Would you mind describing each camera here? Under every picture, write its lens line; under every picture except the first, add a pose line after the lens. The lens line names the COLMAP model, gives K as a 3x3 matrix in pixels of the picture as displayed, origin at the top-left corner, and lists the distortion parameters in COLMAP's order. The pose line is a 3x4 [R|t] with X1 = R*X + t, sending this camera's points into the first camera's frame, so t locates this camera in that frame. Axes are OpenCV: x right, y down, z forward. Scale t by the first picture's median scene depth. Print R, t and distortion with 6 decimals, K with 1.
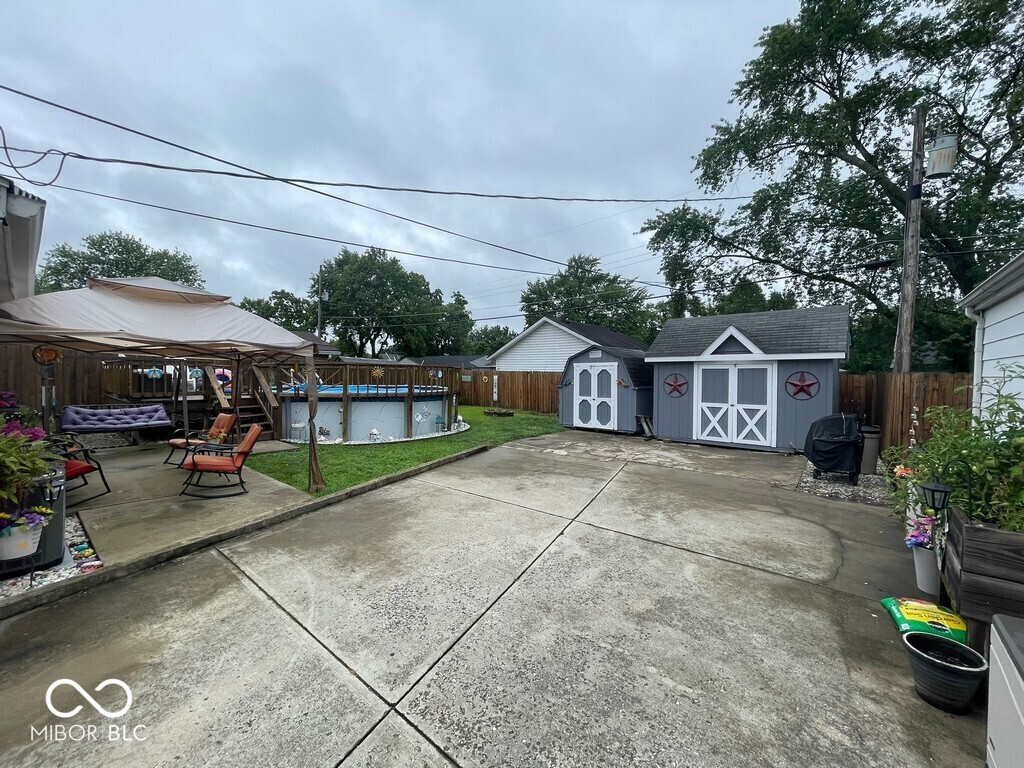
lens RADIAL K [[413.8, 0, 512.3], [0, 413.8, 388.3], [0, 0, 1]] dist [-0.002550, -0.000982]
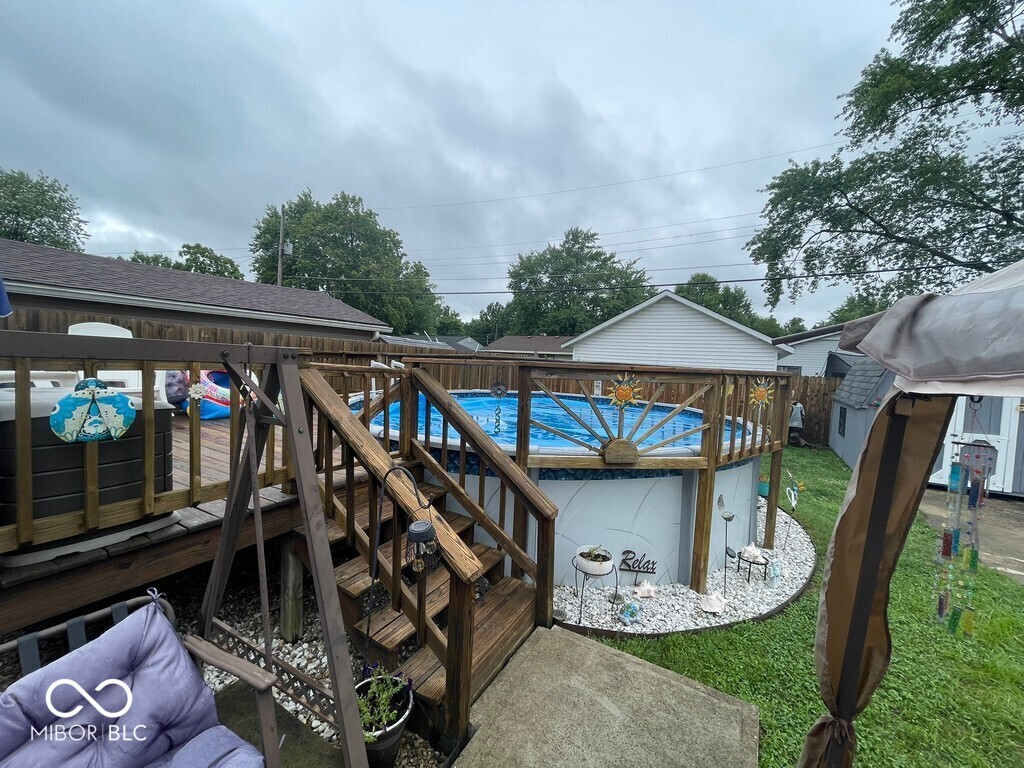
lens RADIAL K [[413.8, 0, 510.1], [0, 413.8, 378.5], [0, 0, 1]] dist [-0.002550, -0.000982]
pose [[0.984040, 0.022407, 0.176530, -0.305411], [-0.025975, 0.999502, 0.017929, -0.026737], [-0.176040, -0.022228, 0.984132, 0.333784]]
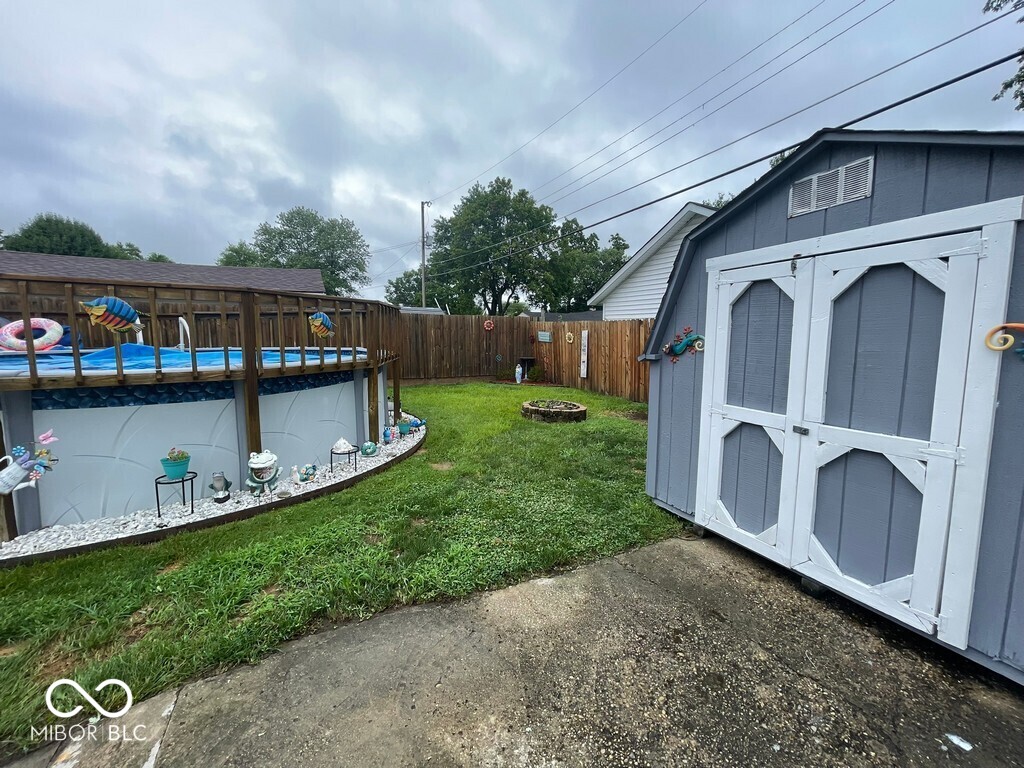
lens RADIAL K [[413.8, 0, 514.4], [0, 413.8, 384.1], [0, 0, 1]] dist [-0.002550, -0.000982]
pose [[0.913816, 0.039493, -0.404203, 0.091496], [-0.006478, 0.996551, 0.082724, -0.005384], [0.406076, -0.072976, 0.910921, 0.466254]]
